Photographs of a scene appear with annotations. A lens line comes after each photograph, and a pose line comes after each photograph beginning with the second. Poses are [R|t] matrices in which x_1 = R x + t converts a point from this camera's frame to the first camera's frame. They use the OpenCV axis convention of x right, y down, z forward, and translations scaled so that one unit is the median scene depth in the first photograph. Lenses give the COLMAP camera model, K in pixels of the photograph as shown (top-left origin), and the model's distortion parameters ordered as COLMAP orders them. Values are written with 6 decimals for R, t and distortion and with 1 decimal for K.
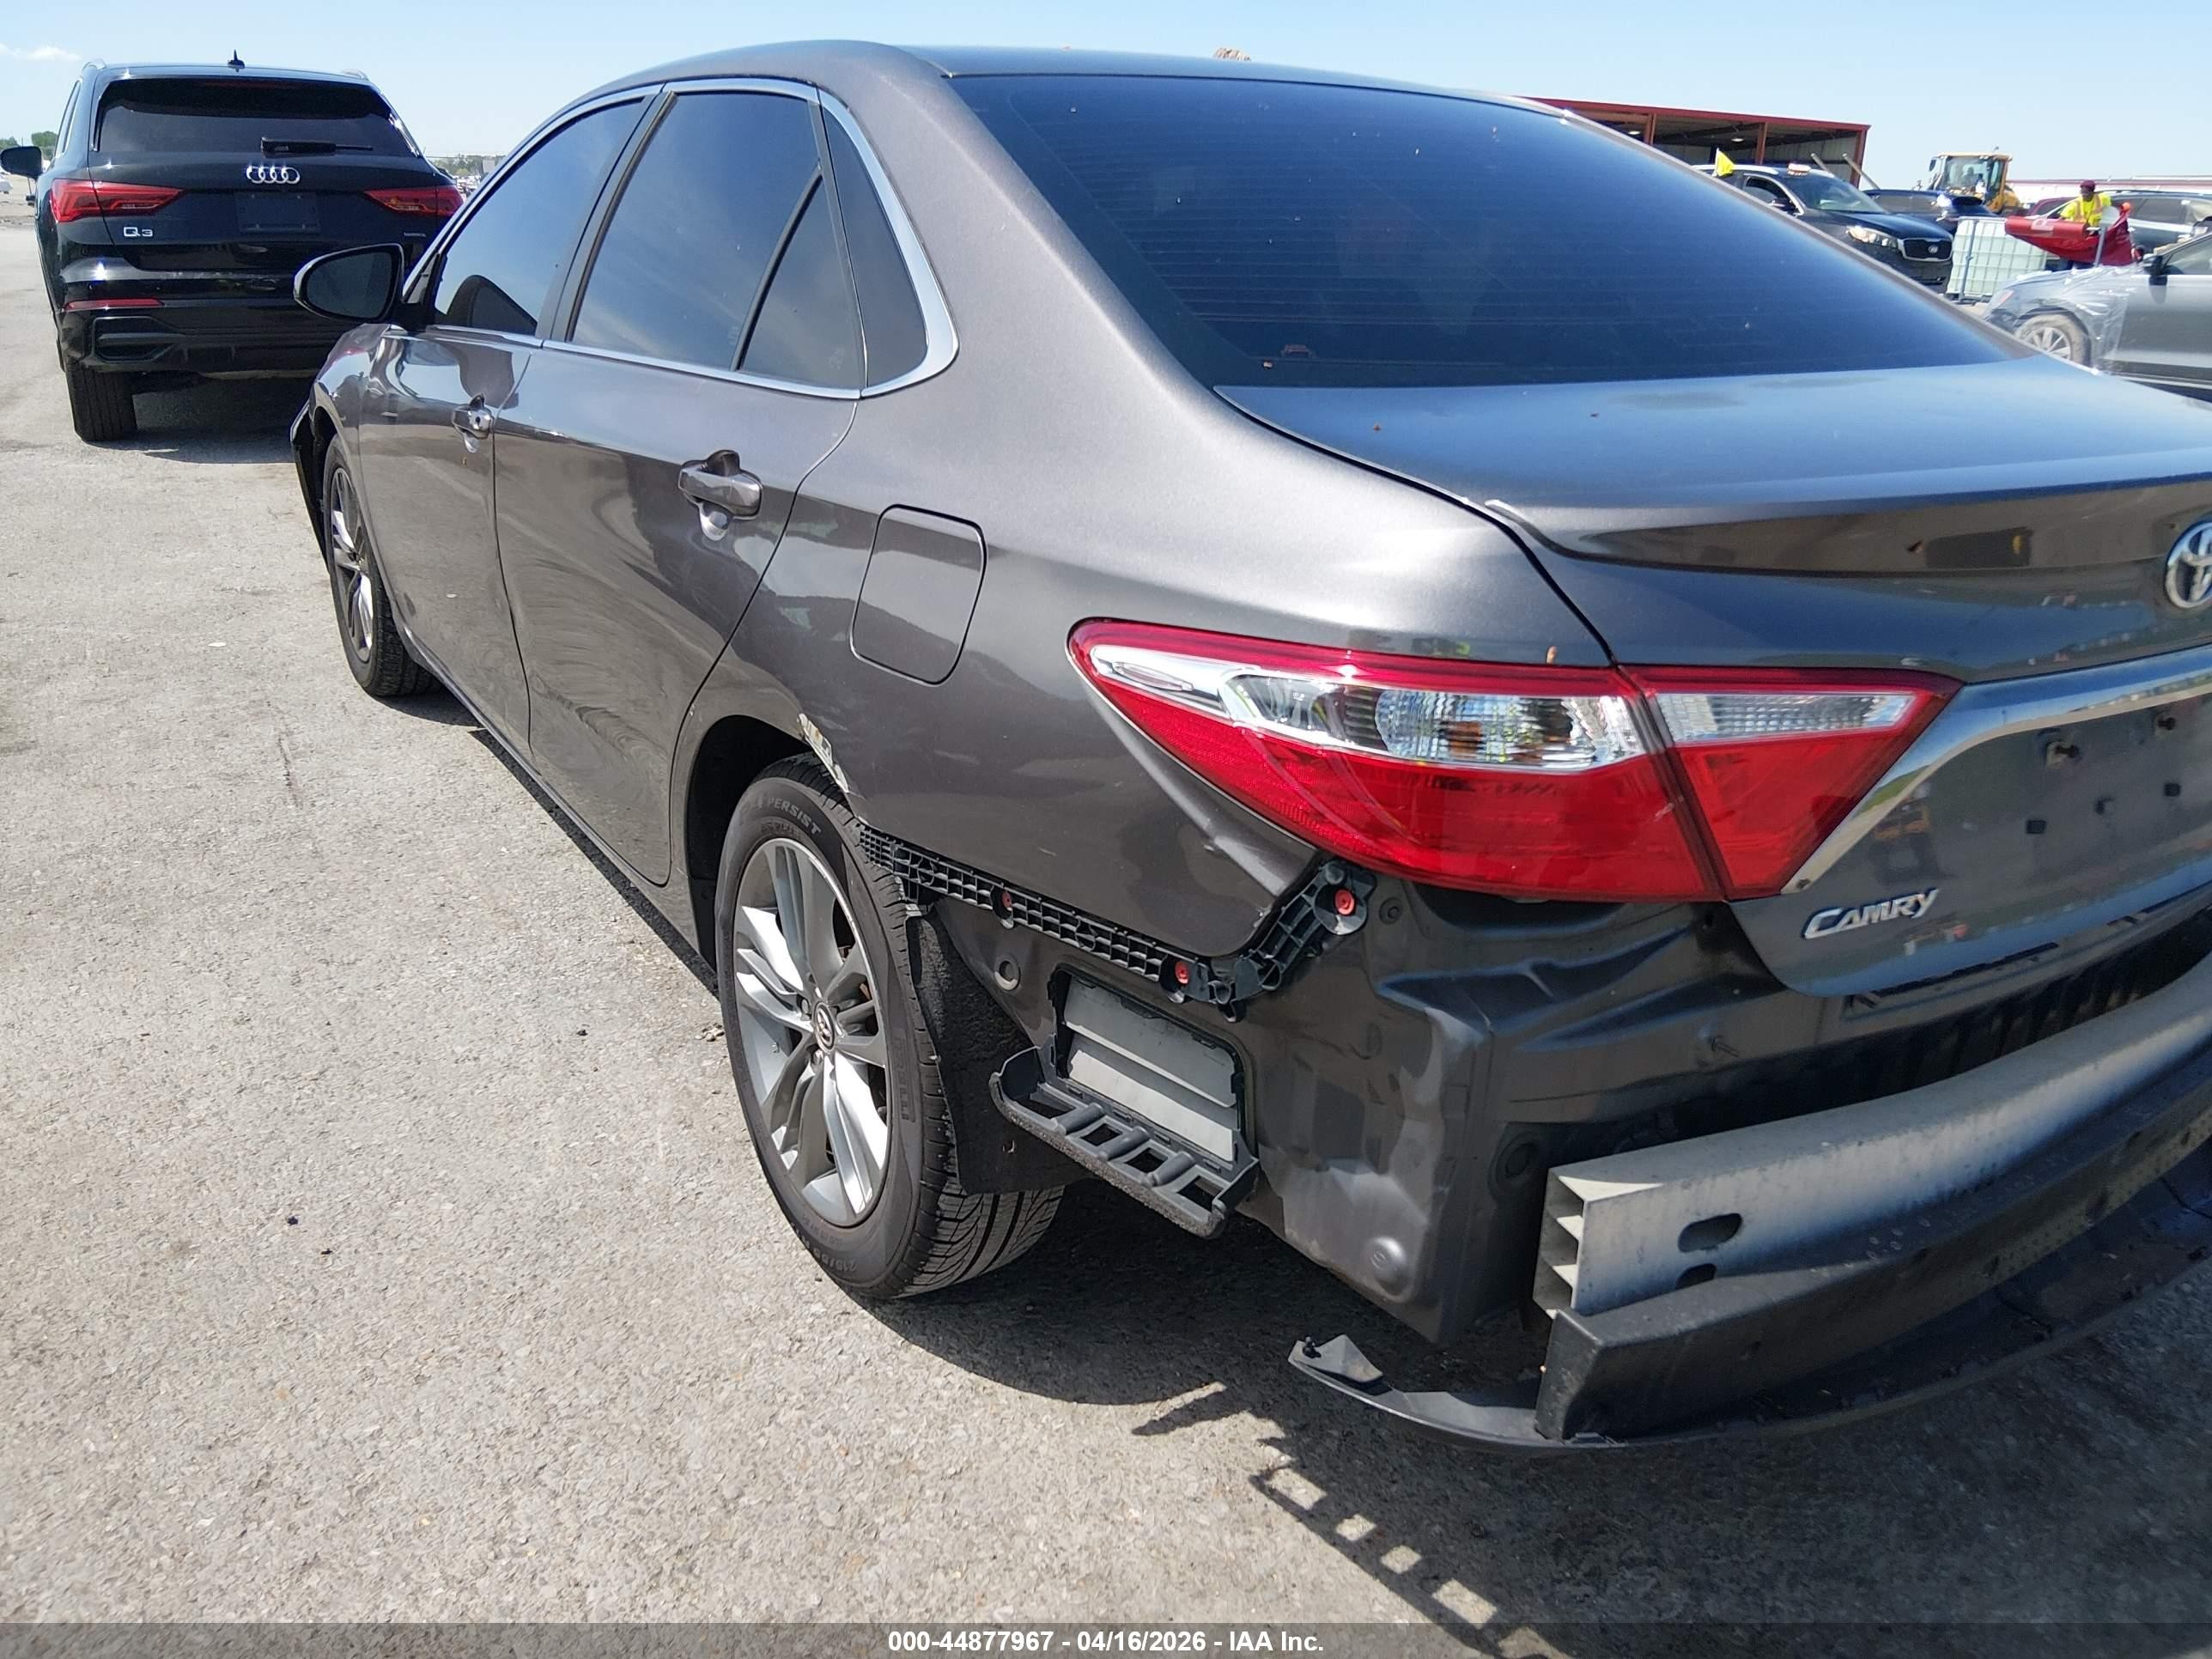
lens RADIAL K [[1670.0, 0, 1120.9], [0, 1670.0, 830.4], [0, 0, 1]] dist [0.062322, -0.102323]
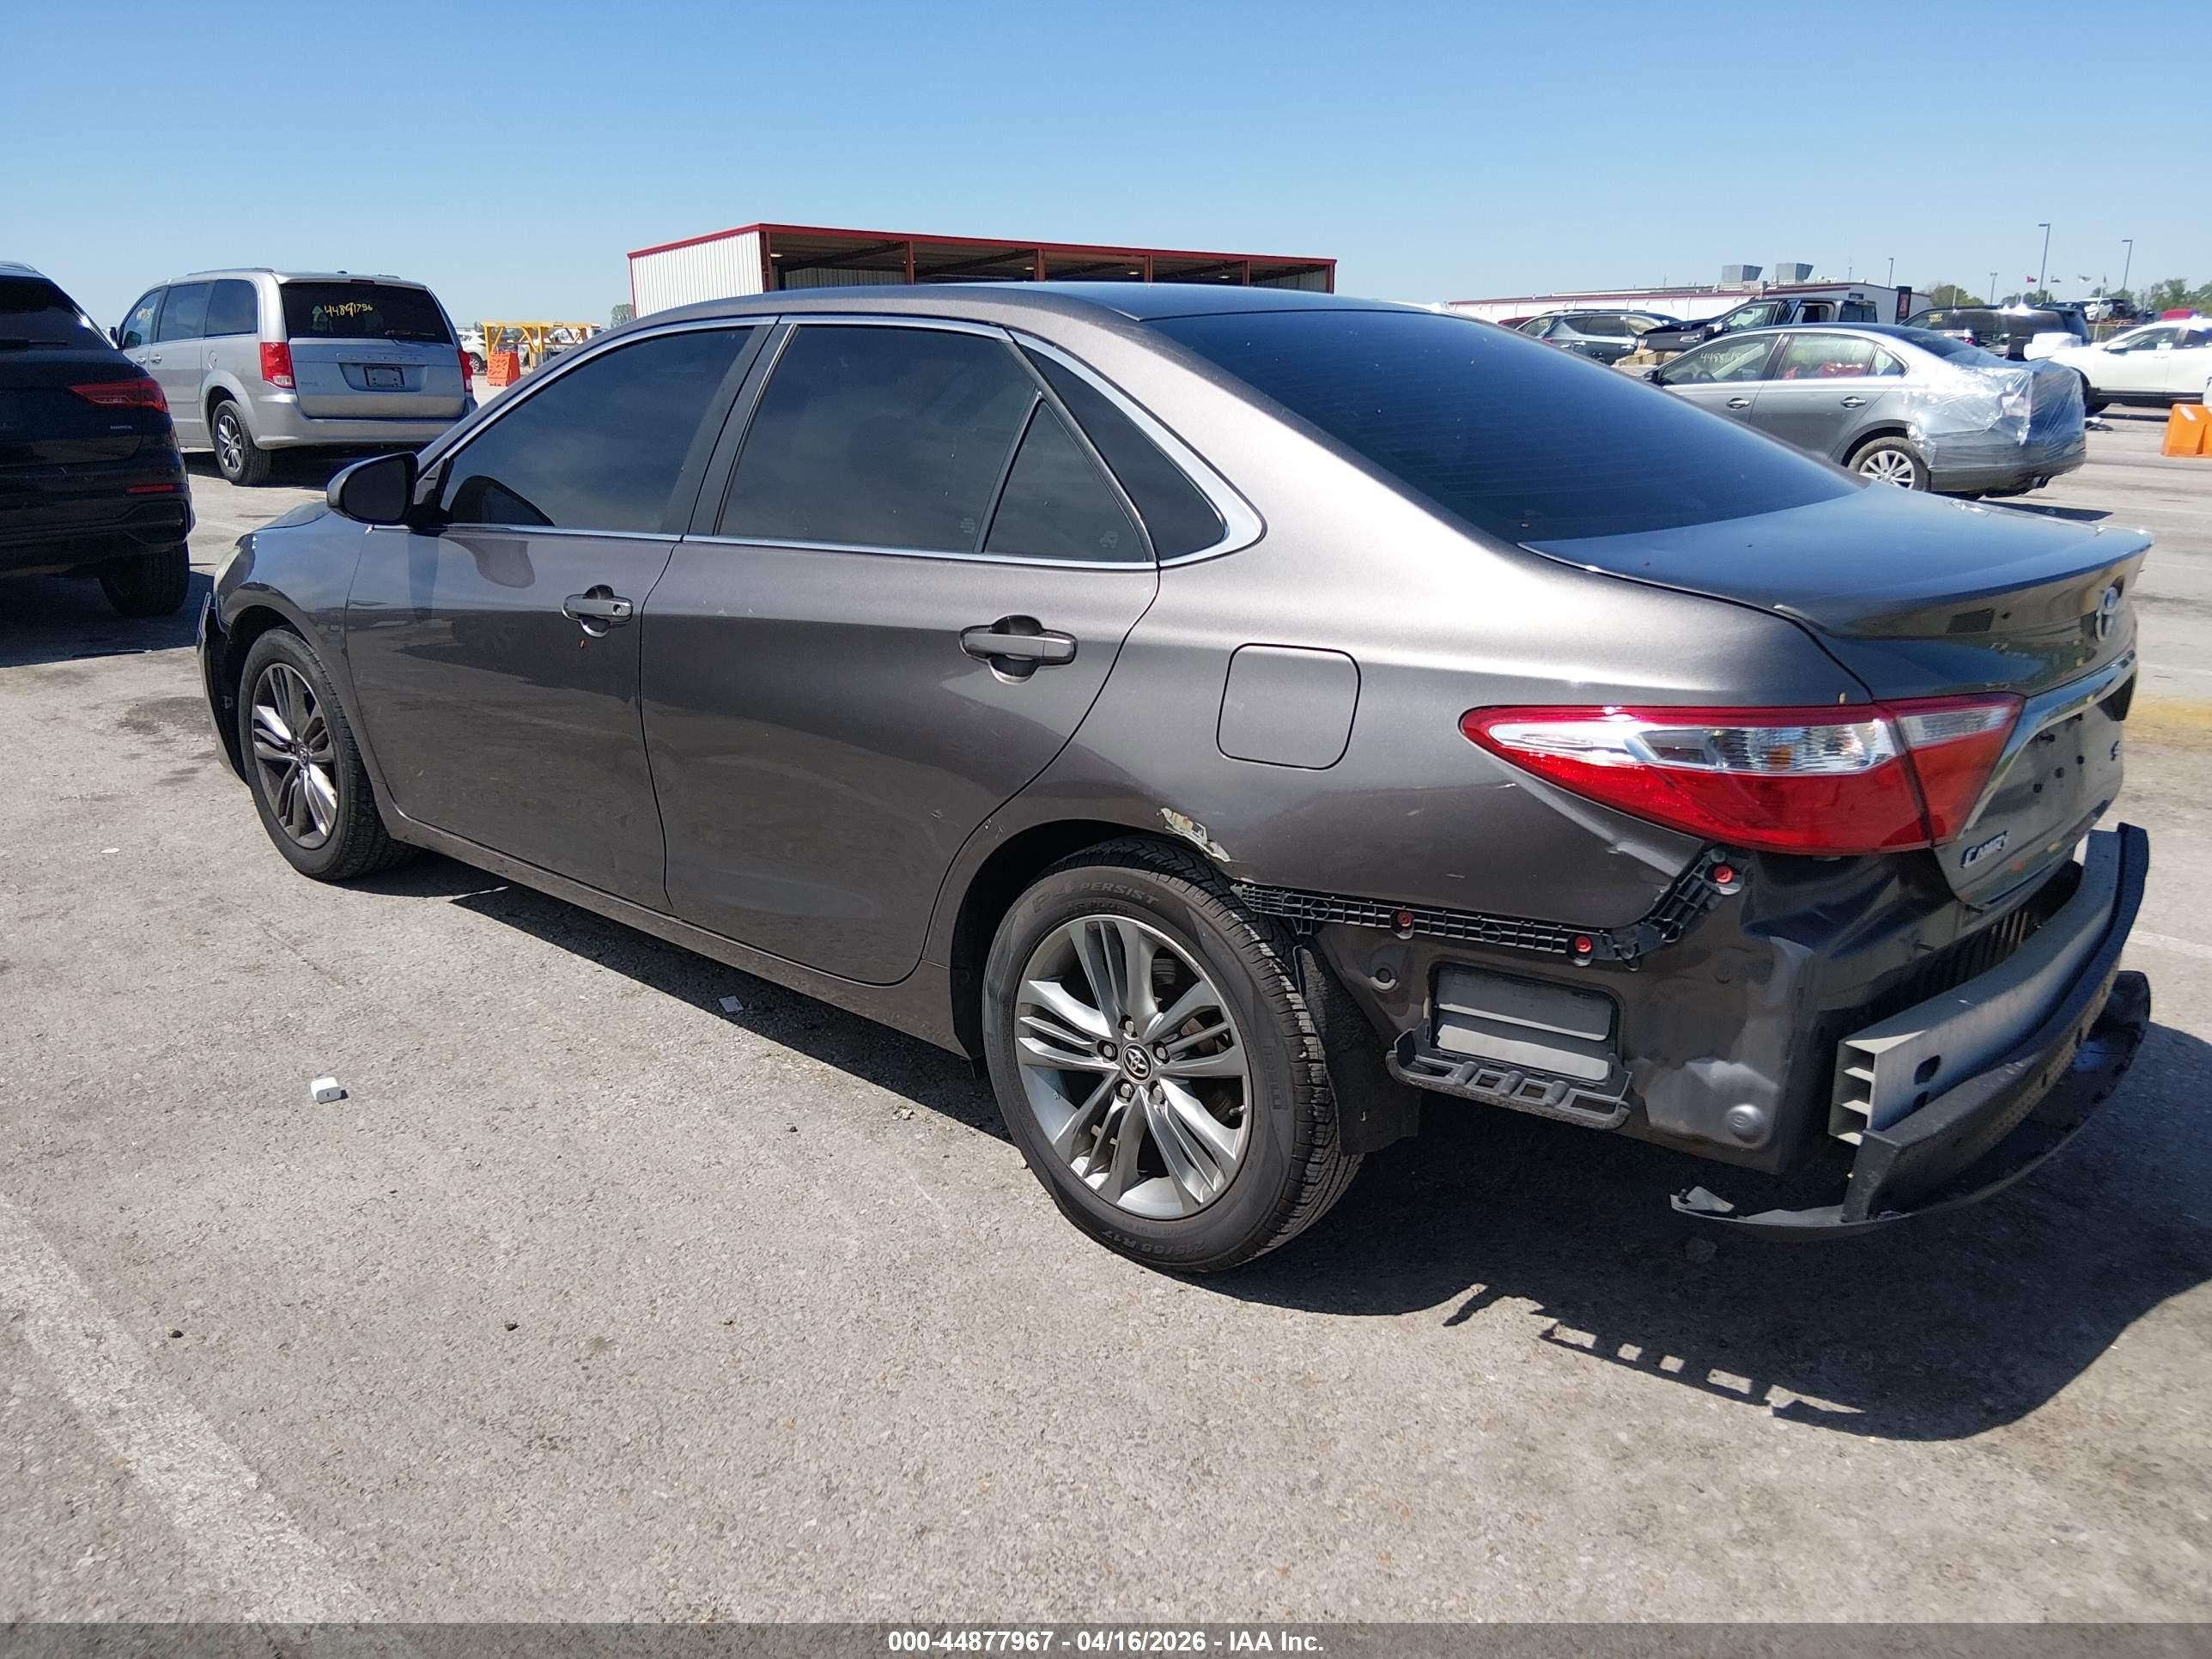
lens RADIAL K [[1670.0, 0, 1095.7], [0, 1670.0, 833.5], [0, 0, 1]] dist [0.062322, -0.102323]
pose [[0.963461, -0.106074, 0.245949, -0.643468], [0.123203, 0.990840, -0.055294, 0.017072], [-0.237830, 0.083575, 0.967704, -0.276639]]
